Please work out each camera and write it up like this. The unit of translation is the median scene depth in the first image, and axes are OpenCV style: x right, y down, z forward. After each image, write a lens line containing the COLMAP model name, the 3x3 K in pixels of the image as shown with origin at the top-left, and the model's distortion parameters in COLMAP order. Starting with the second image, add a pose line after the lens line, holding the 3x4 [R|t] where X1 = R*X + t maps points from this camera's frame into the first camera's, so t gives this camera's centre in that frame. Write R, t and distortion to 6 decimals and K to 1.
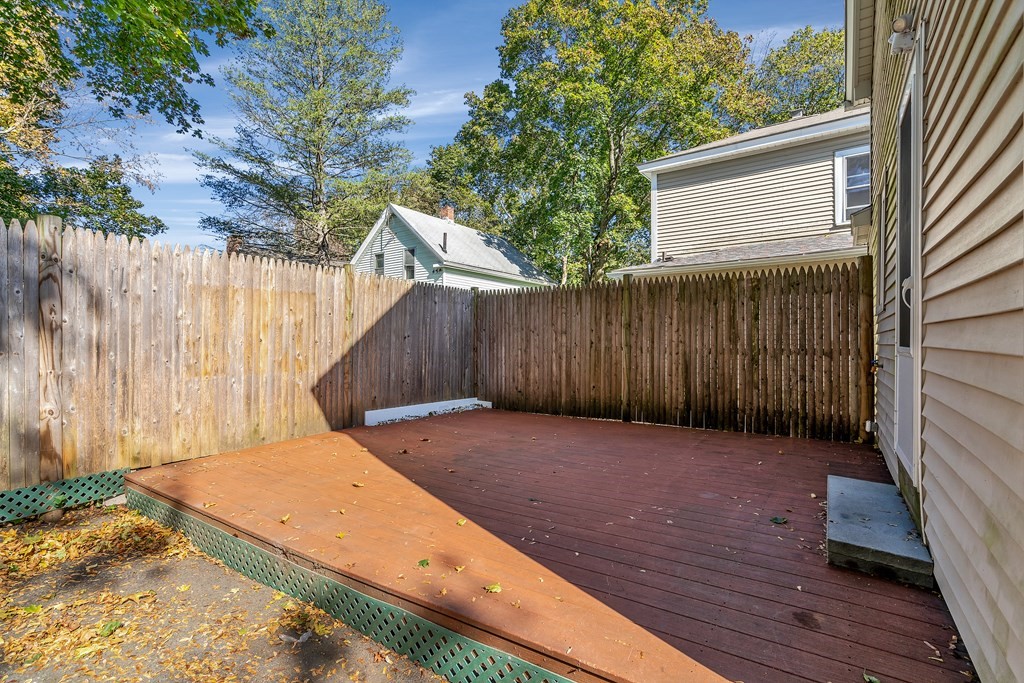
lens RADIAL K [[478.6, 0, 510.6], [0, 478.6, 340.6], [0, 0, 1]] dist [-0.002388, -0.000183]
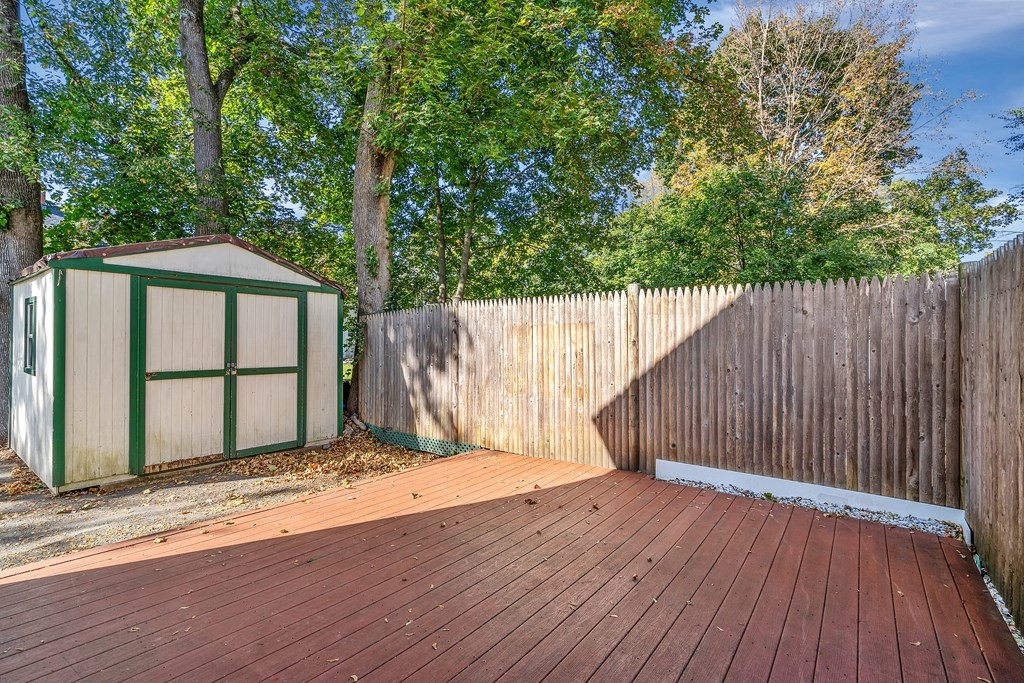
lens RADIAL K [[478.6, 0, 510.7], [0, 478.6, 340.1], [0, 0, 1]] dist [-0.002388, -0.000183]
pose [[-0.038638, -0.007904, -0.999222, 0.572650], [-0.002531, 0.999966, -0.007812, -0.052764], [0.999250, 0.002227, -0.038656, 0.849767]]
